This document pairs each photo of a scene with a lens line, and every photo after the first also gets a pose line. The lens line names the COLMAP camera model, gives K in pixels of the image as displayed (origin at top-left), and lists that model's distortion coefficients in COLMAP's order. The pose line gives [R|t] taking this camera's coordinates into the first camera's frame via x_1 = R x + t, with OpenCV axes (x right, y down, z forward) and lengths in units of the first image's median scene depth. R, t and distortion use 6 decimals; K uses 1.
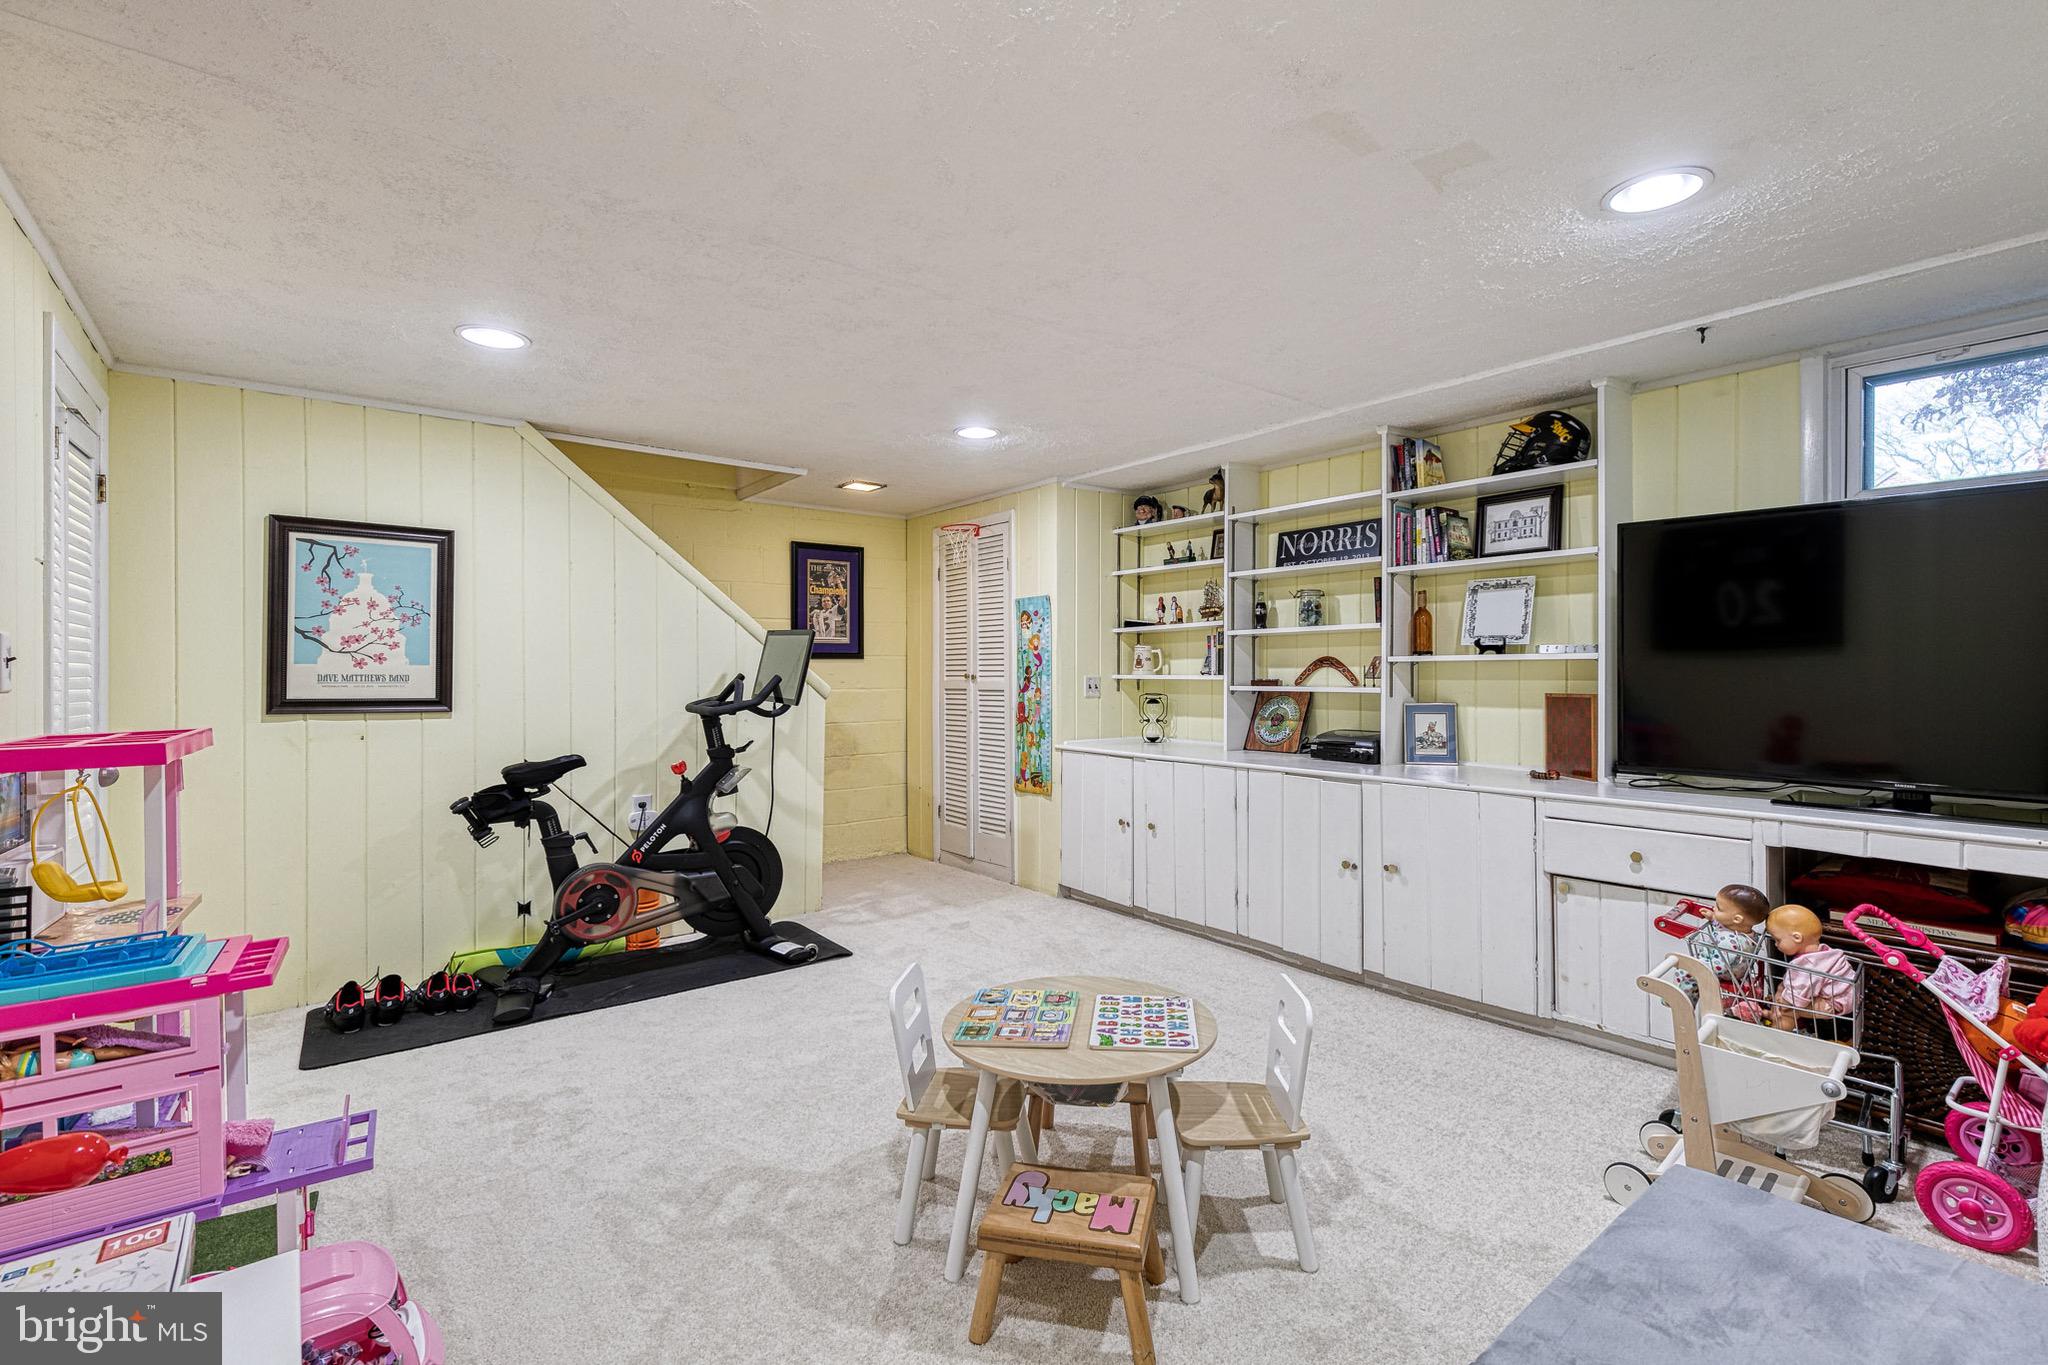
lens RADIAL K [[883.9, 0, 1005.6], [0, 883.9, 675.8], [0, 0, 1]] dist [0.000400, -0.000051]
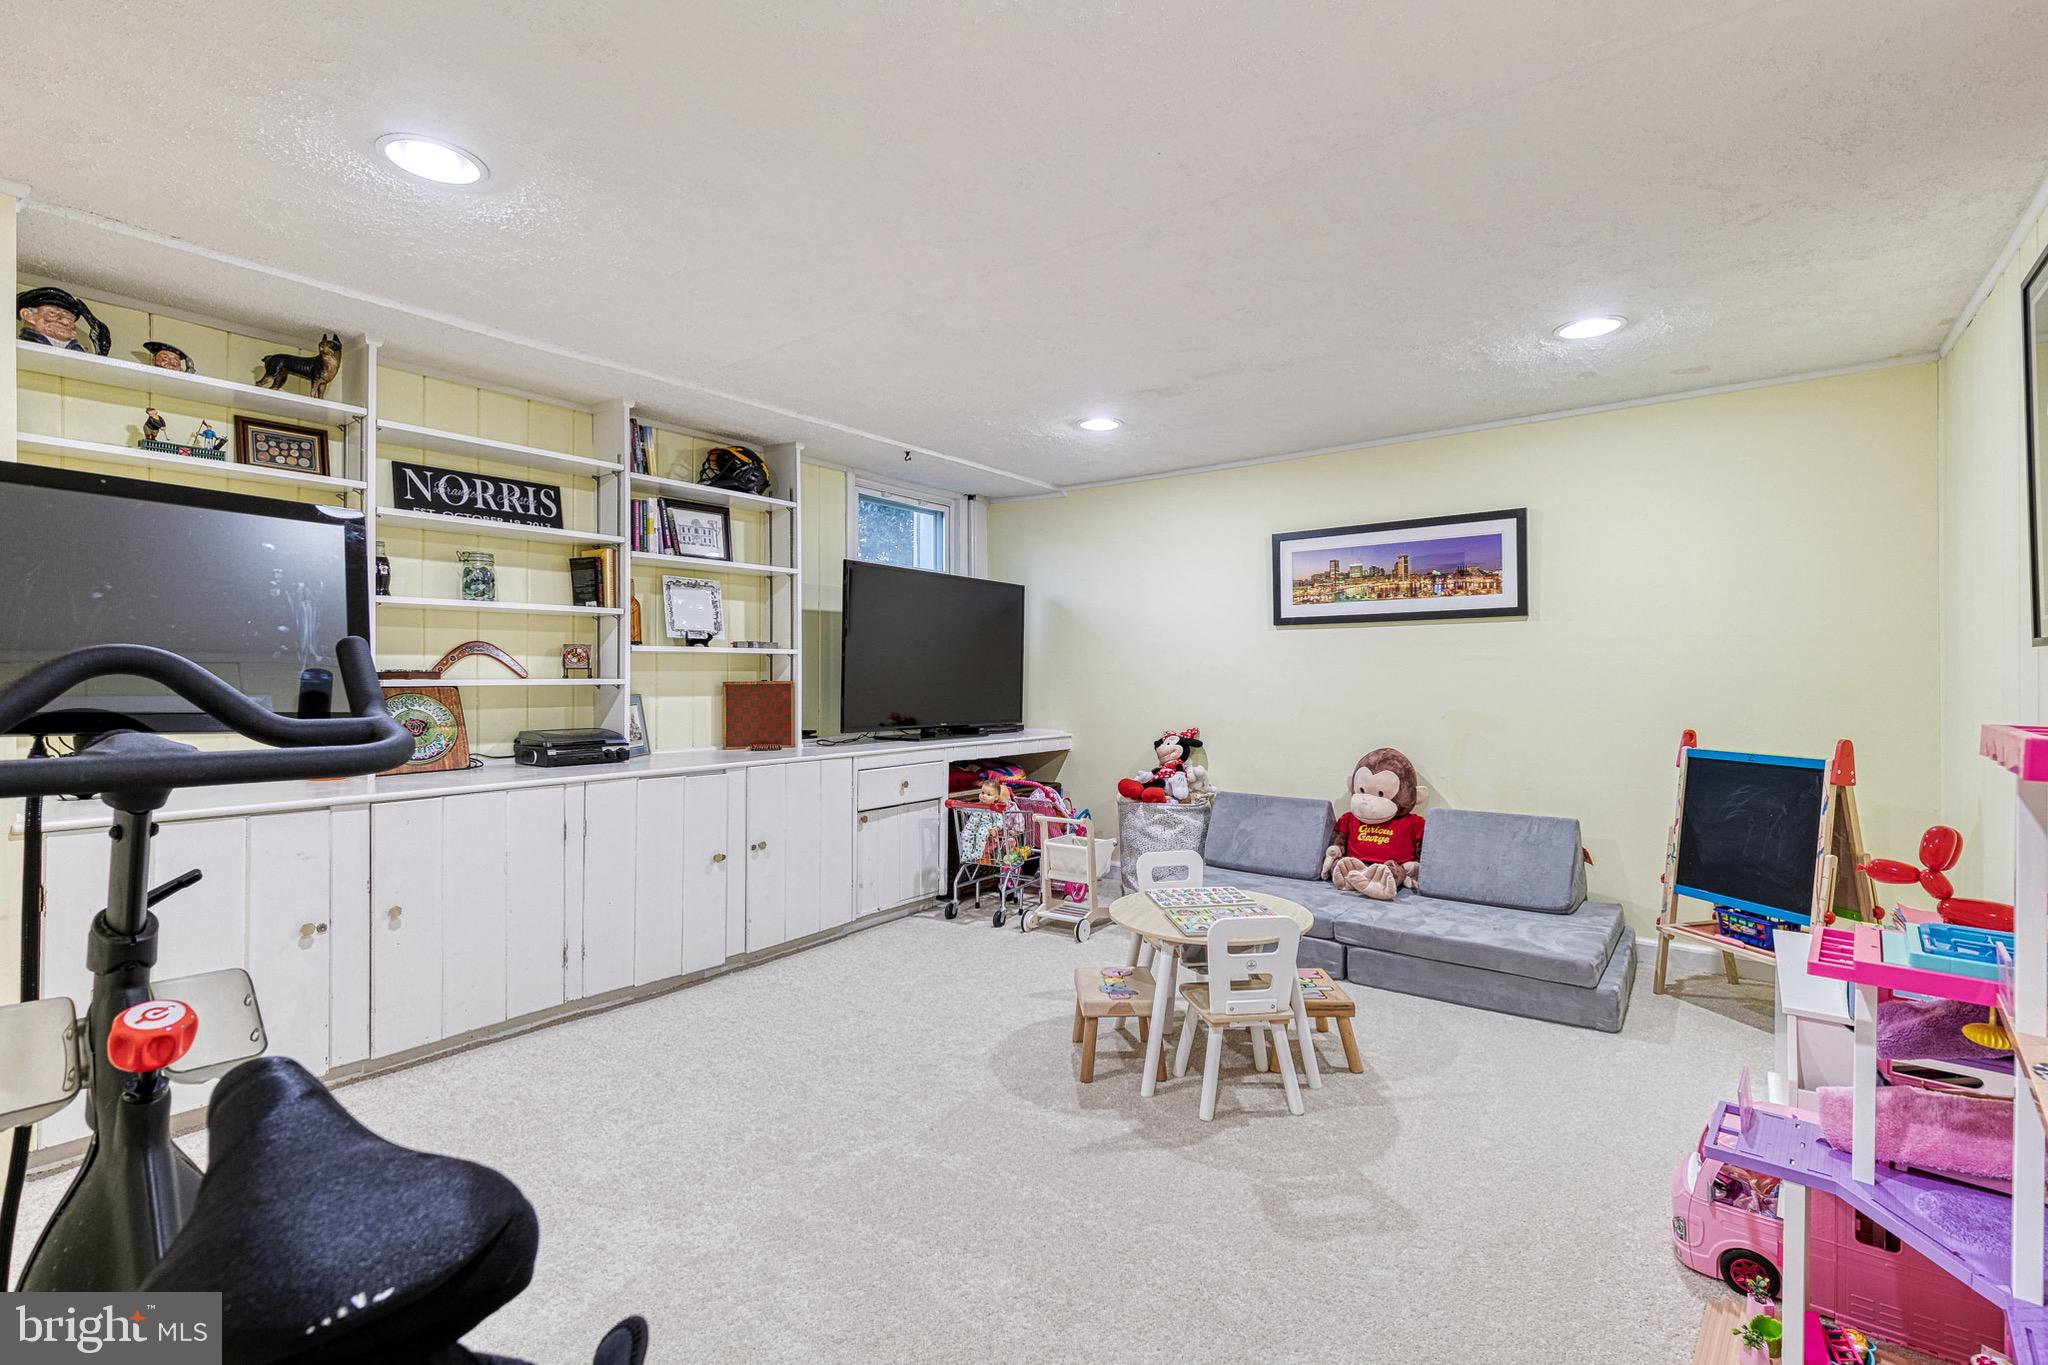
lens RADIAL K [[938.2, 0, 1031.7], [0, 938.2, 673.4], [0, 0, 1]] dist [0.000882, -0.000407]
pose [[-0.253125, 0.005428, 0.967418, -0.588056], [0.006078, 0.999973, -0.004021, 0.013622], [-0.967414, 0.004863, -0.253151, 0.770372]]
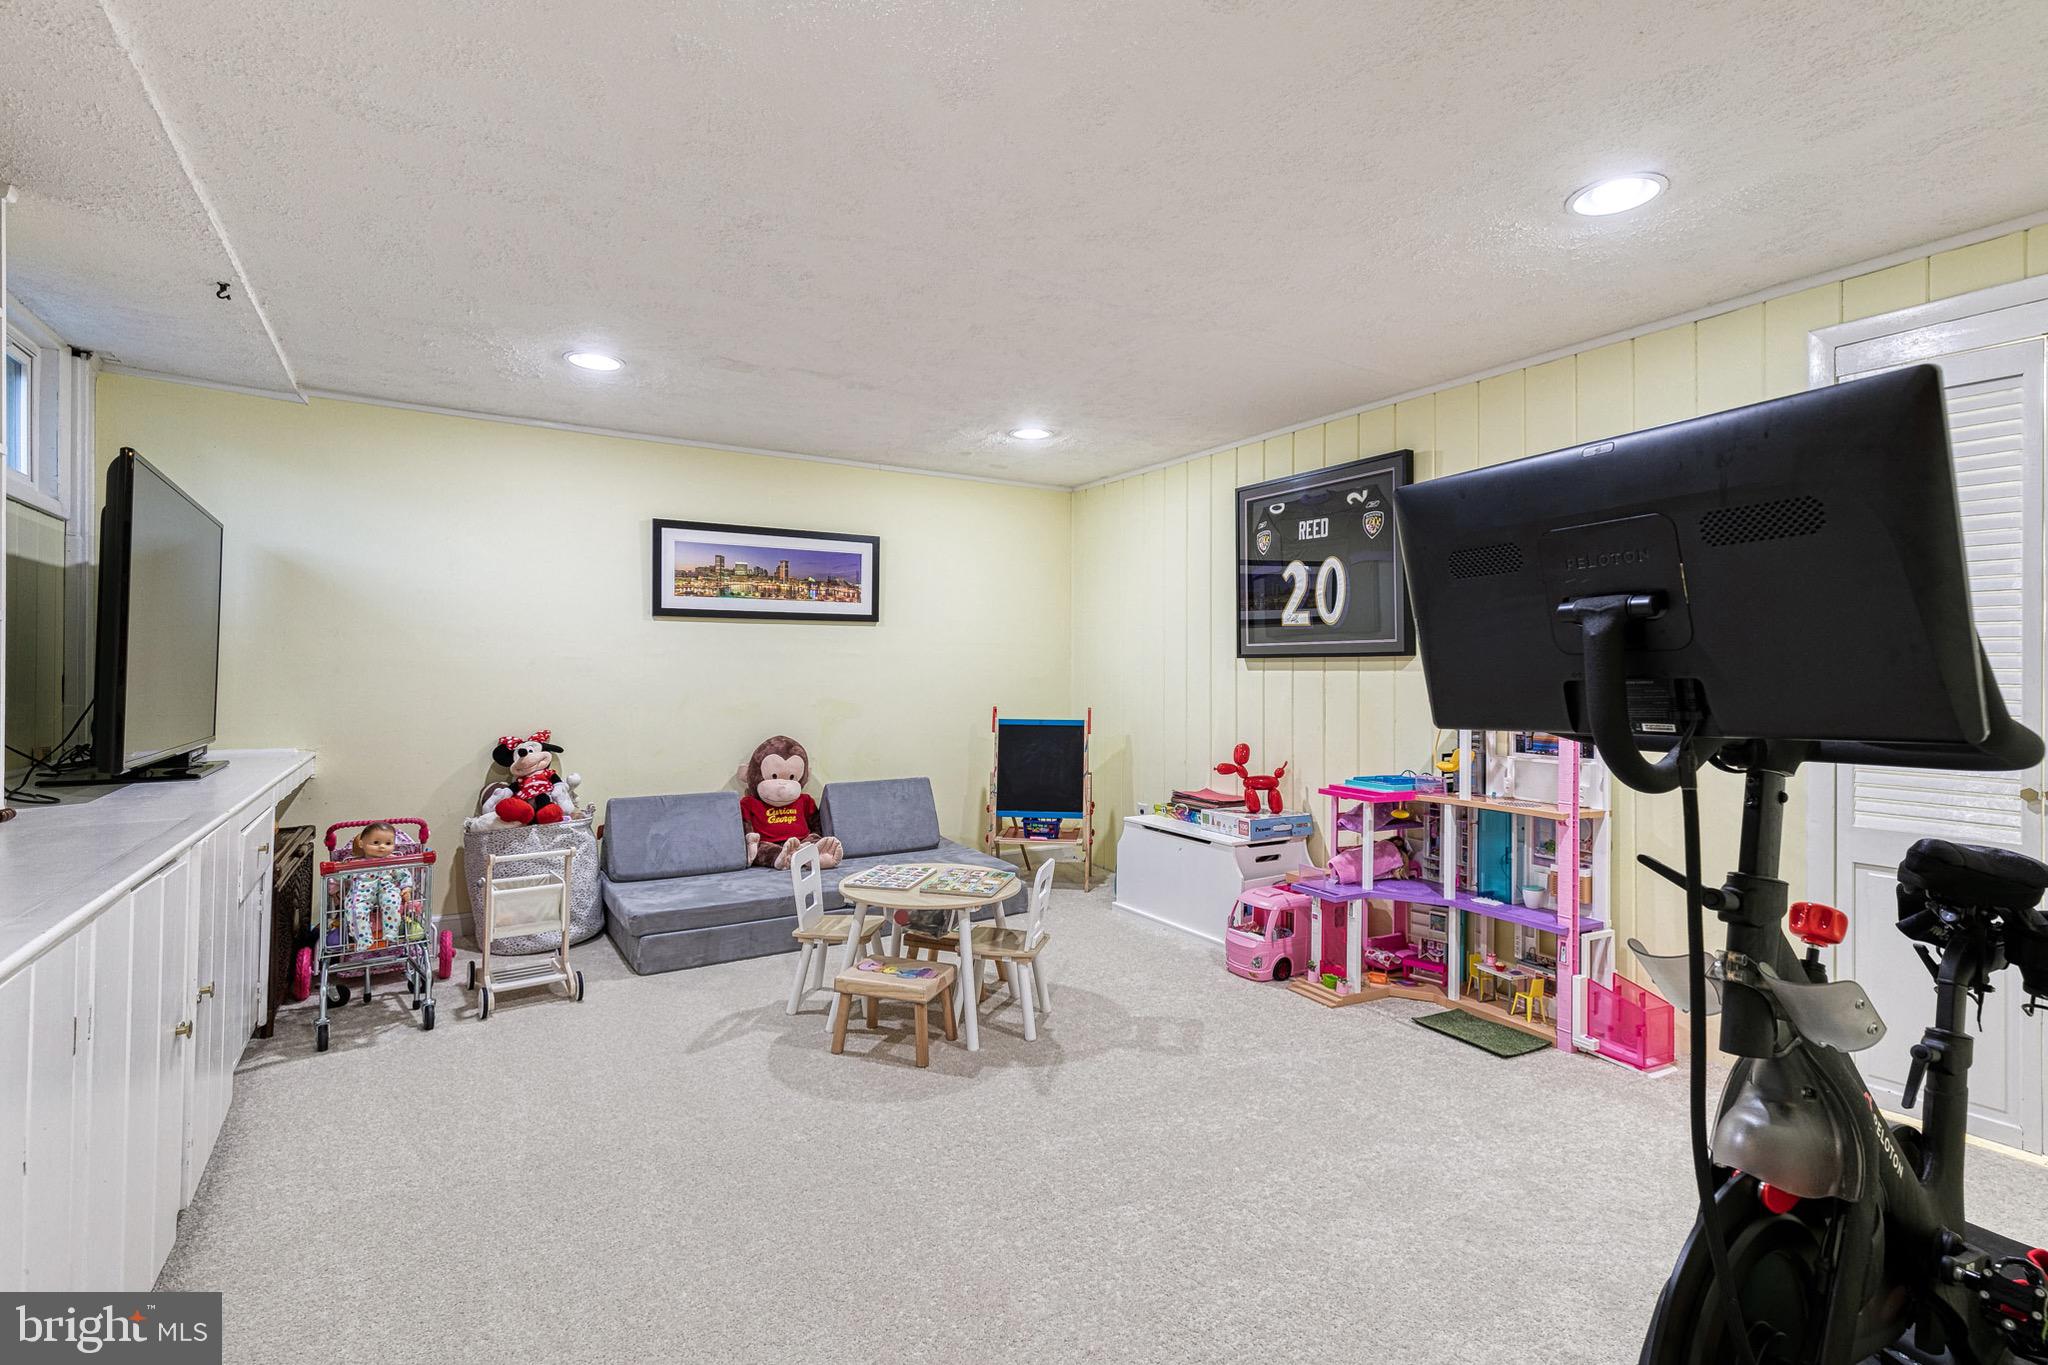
lens RADIAL K [[950.8, 0, 1051.5], [0, 950.8, 665.7], [0, 0, 1]] dist [0.001839, 0.000368]
pose [[-0.997160, -0.001114, 0.075305, -0.111078], [-0.001138, 0.999999, -0.000281, 0.009931], [-0.075305, -0.000366, -0.997161, 1.233834]]
